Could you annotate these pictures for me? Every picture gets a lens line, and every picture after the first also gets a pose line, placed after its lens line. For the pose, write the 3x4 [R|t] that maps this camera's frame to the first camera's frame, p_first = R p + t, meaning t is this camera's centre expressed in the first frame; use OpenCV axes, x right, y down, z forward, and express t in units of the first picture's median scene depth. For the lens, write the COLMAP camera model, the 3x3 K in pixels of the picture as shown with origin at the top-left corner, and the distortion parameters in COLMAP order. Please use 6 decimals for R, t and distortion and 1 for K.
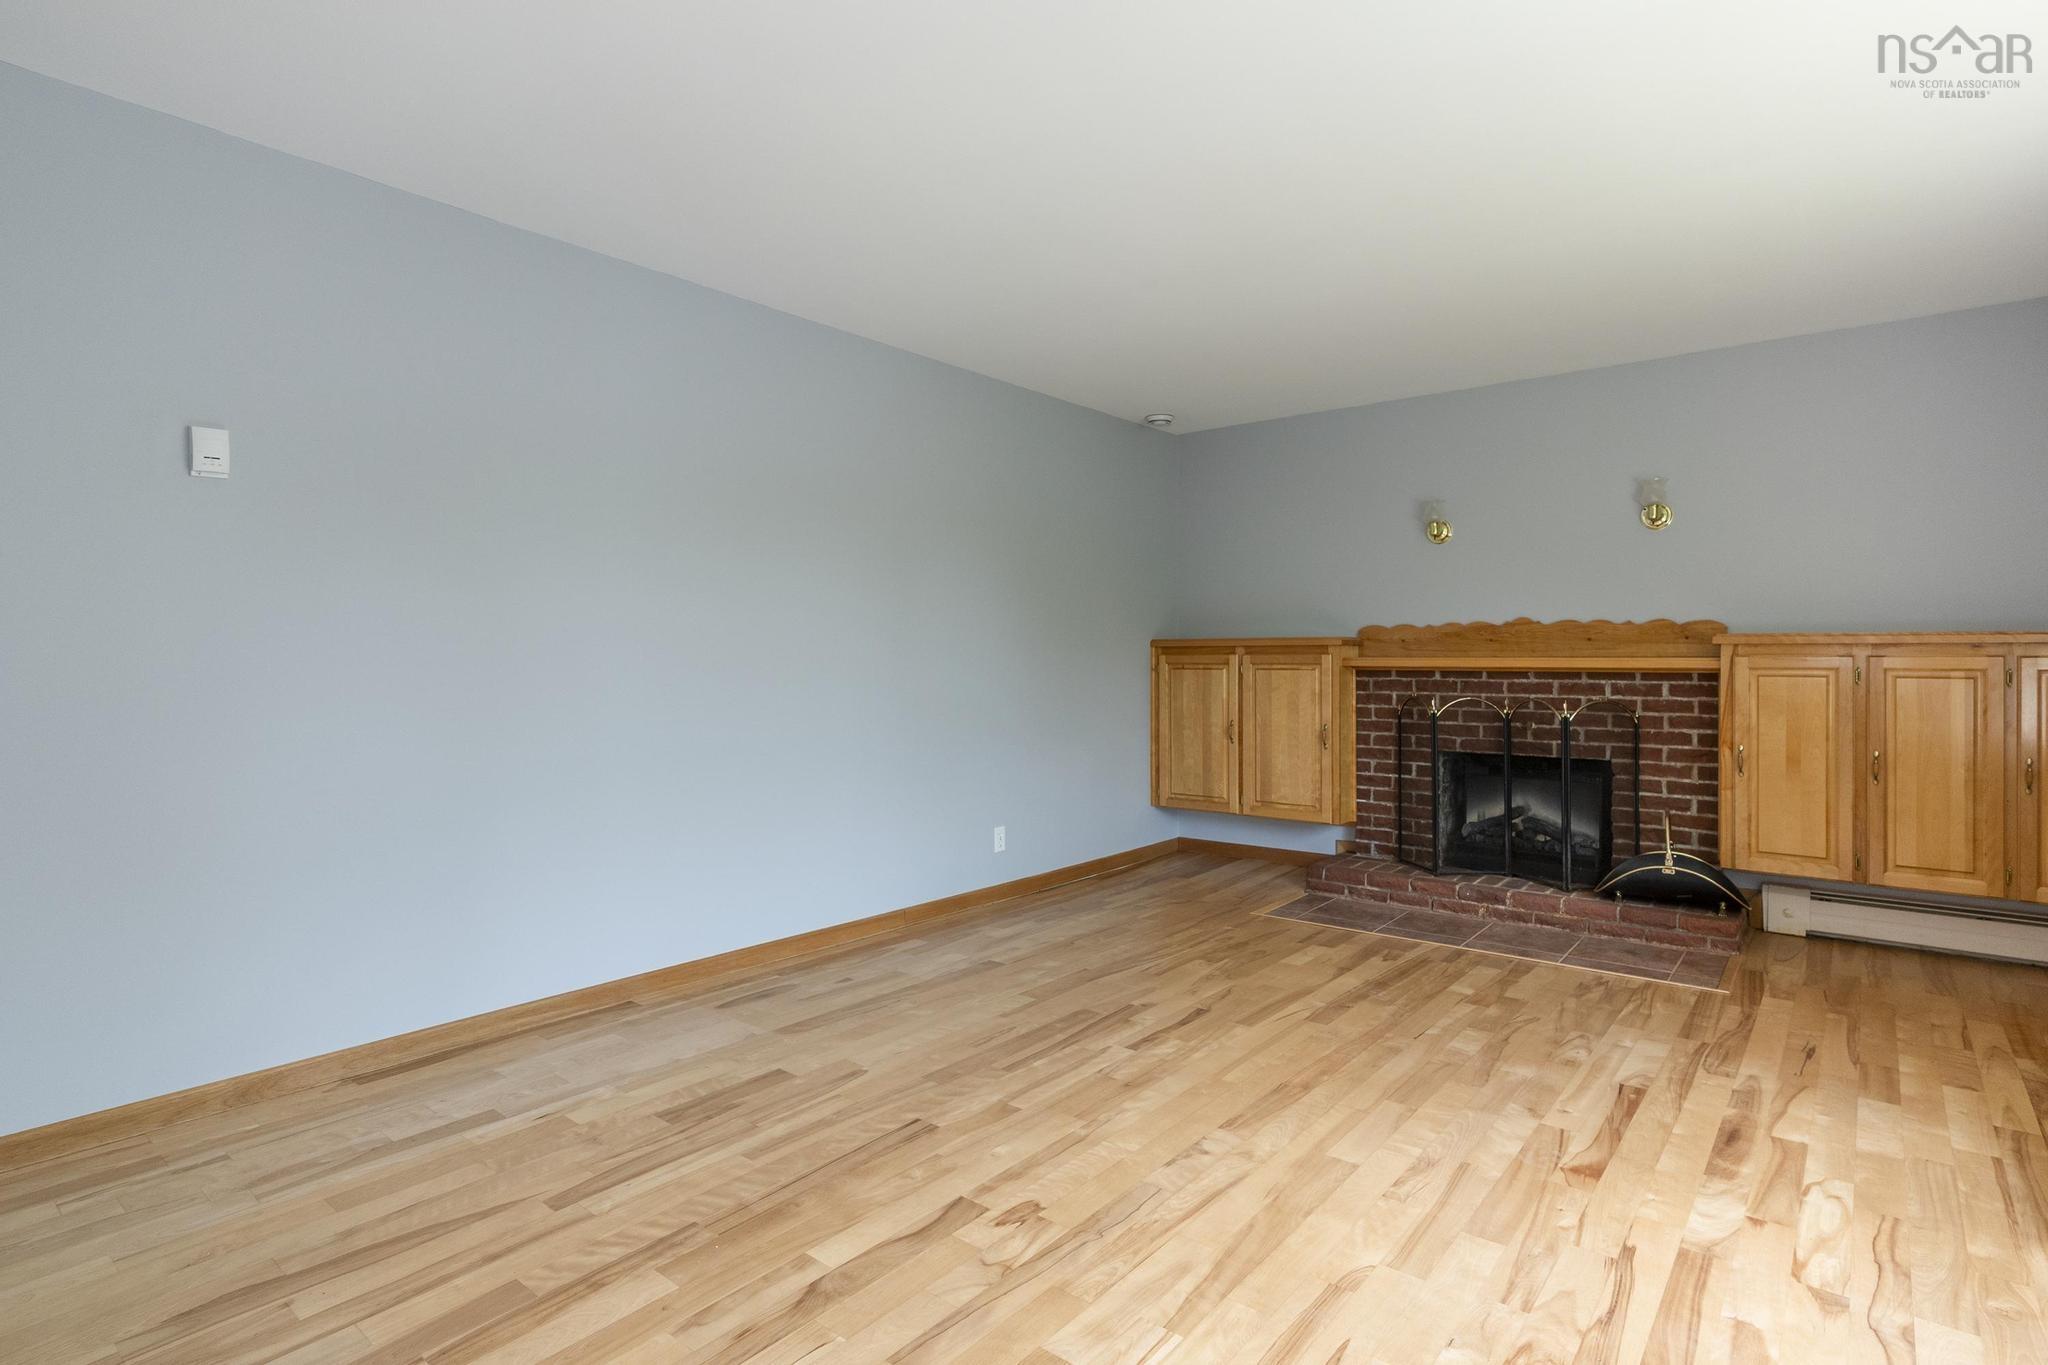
lens RADIAL K [[1040.6, 0, 1029.8], [0, 1040.6, 656.3], [0, 0, 1]] dist [-0.002364, 0.006457]
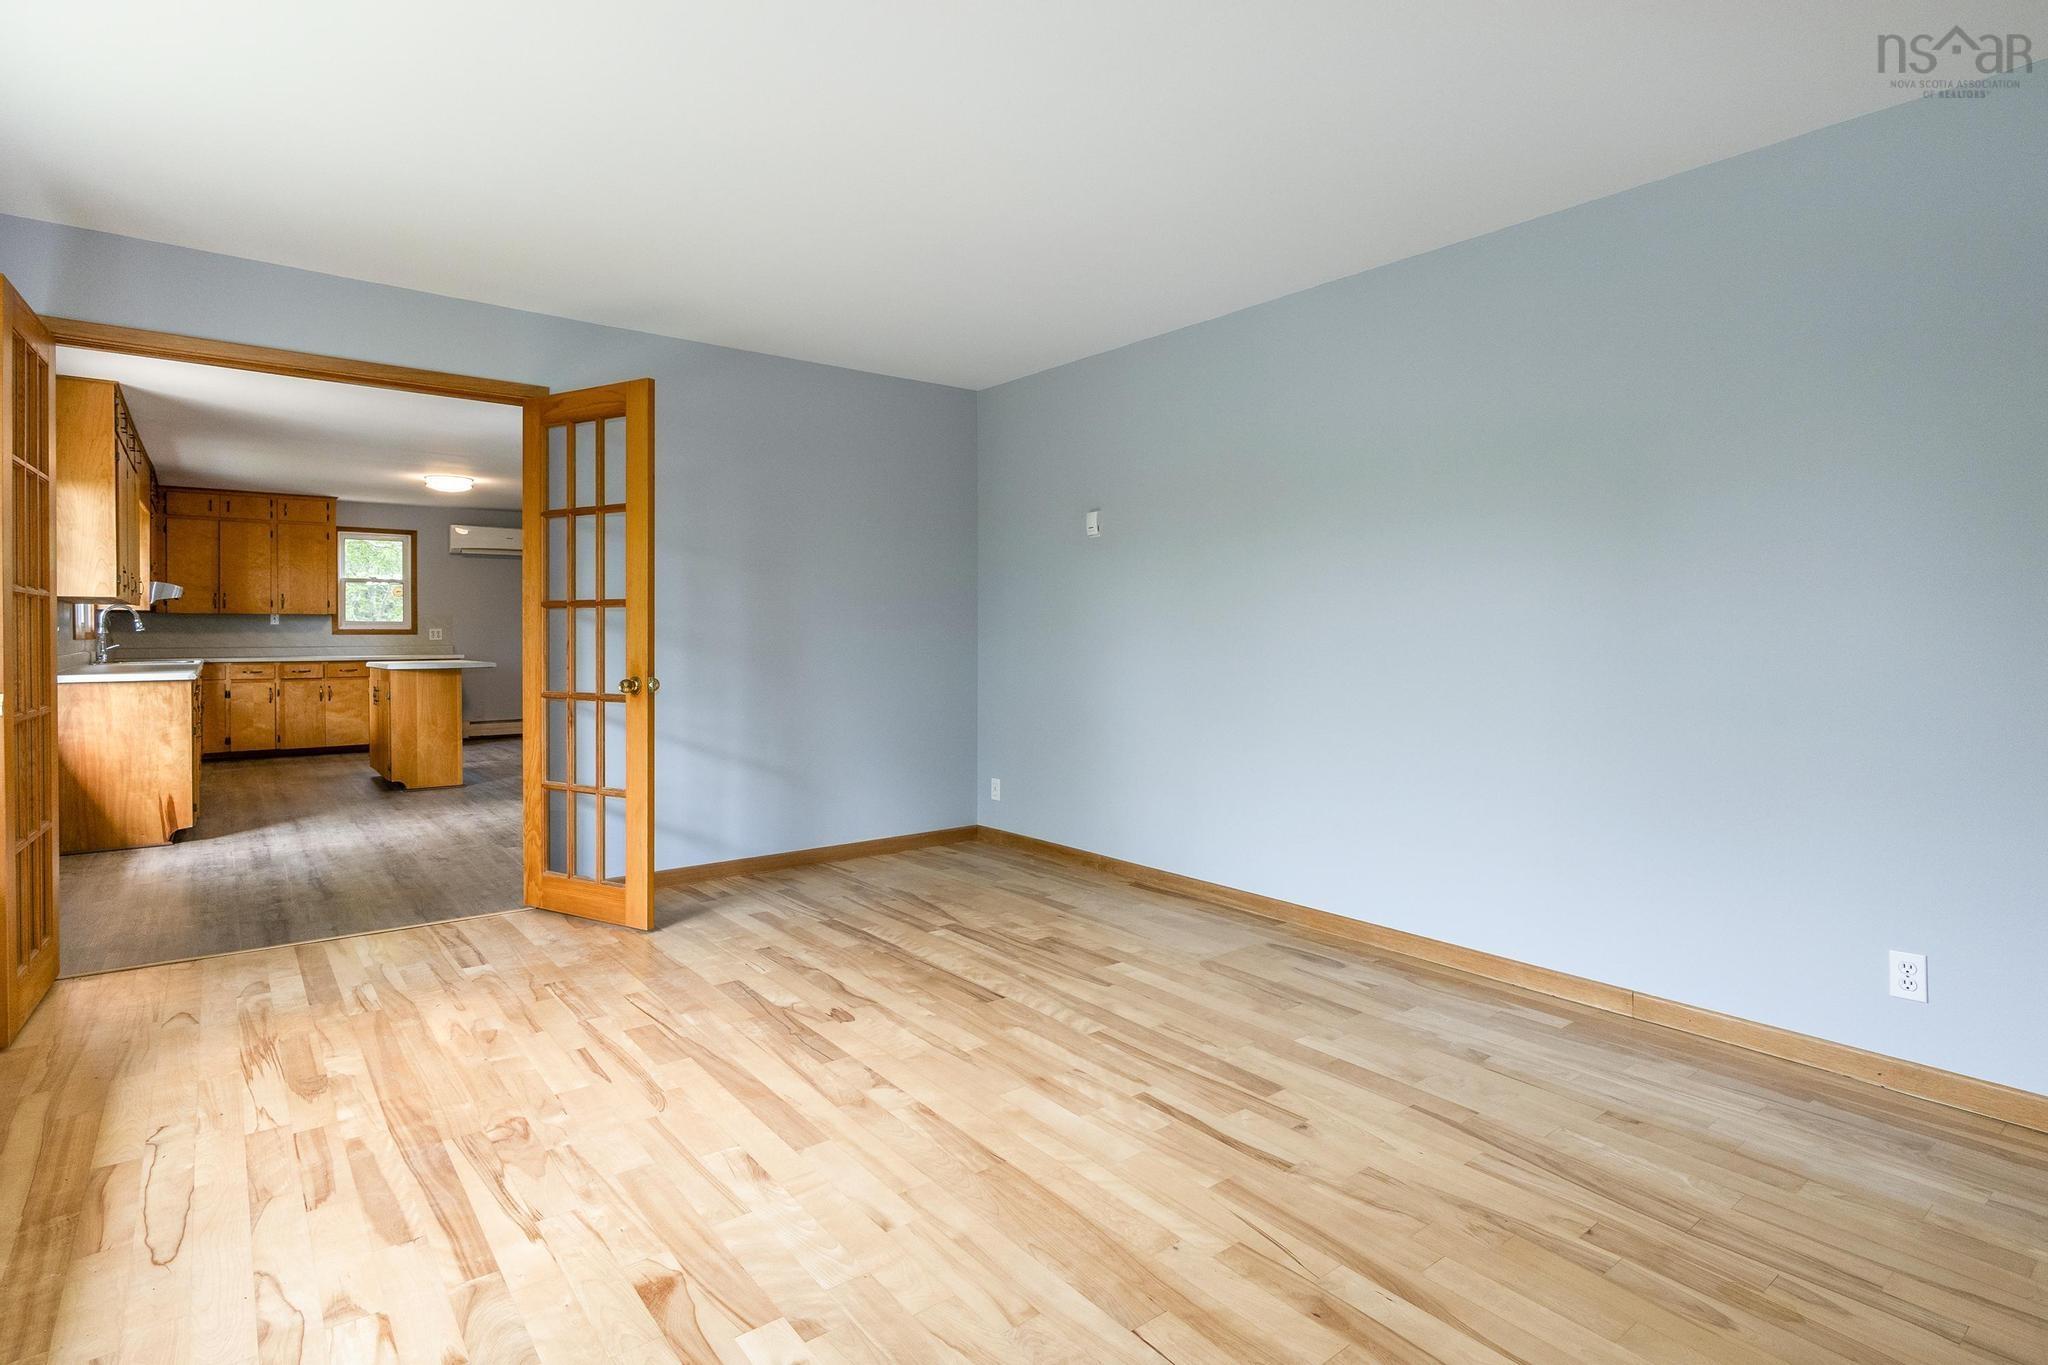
lens RADIAL K [[1040.6, 0, 1033.0], [0, 1040.6, 646.6], [0, 0, 1]] dist [-0.002364, 0.006457]
pose [[-0.215427, 0.013683, -0.976424, 0.677876], [-0.000036, 0.999902, 0.014020, 0.001096], [0.976520, 0.003056, -0.215406, 0.794611]]
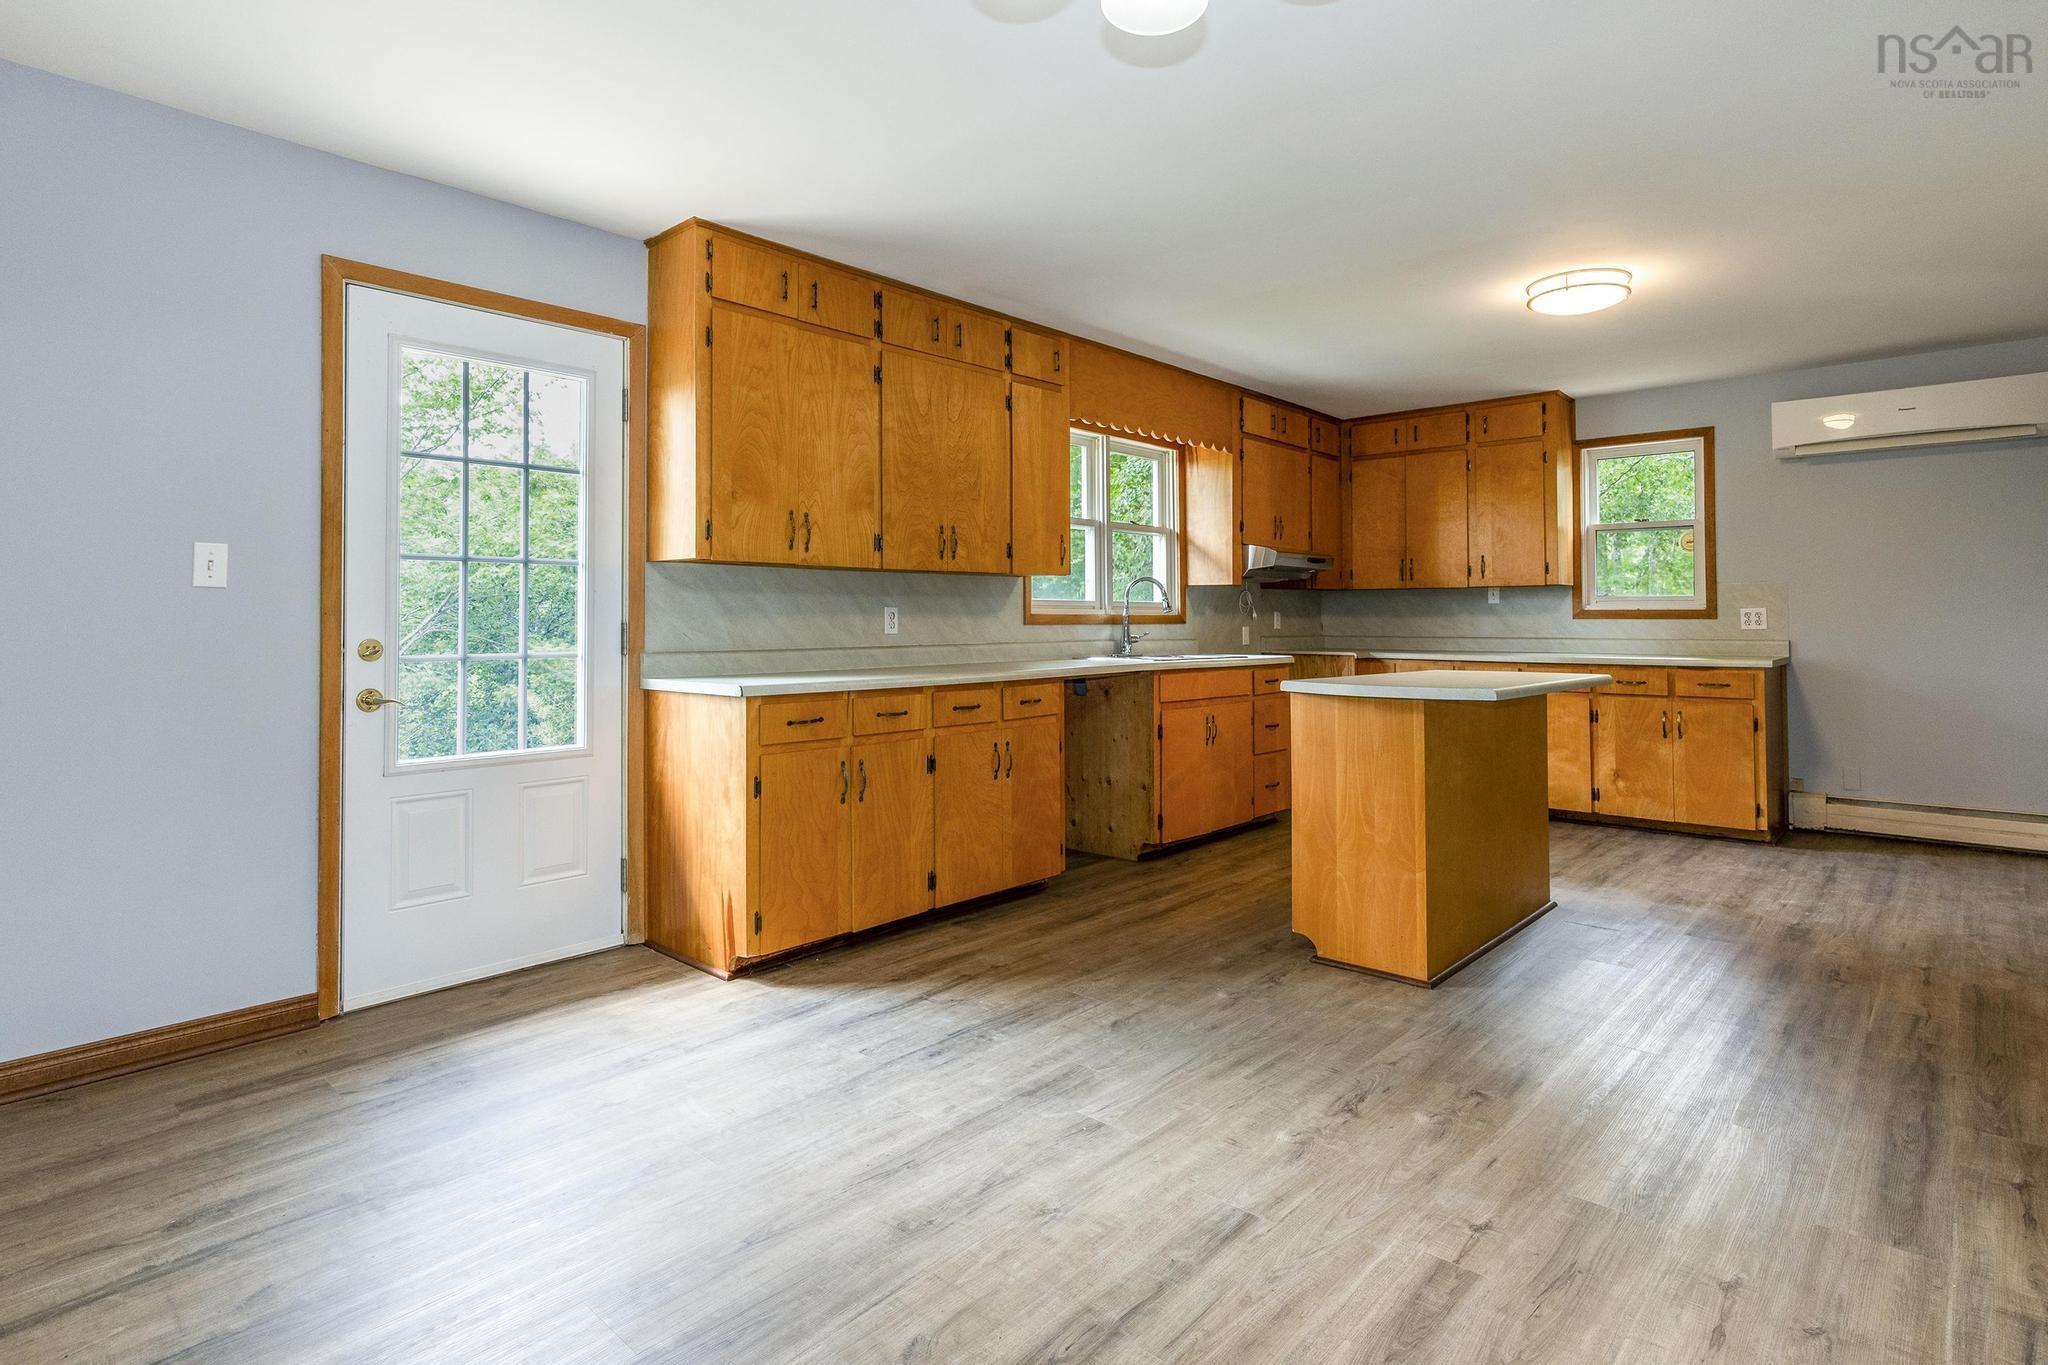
lens RADIAL K [[1040.6, 0, 1010.6], [0, 1040.6, 602.5], [0, 0, 1]] dist [-0.002364, 0.006457]
pose [[-0.997934, 0.005559, 0.064000, -0.647452], [0.004379, 0.999818, -0.018562, 0.008464], [-0.064091, -0.018243, -0.997777, 0.195500]]
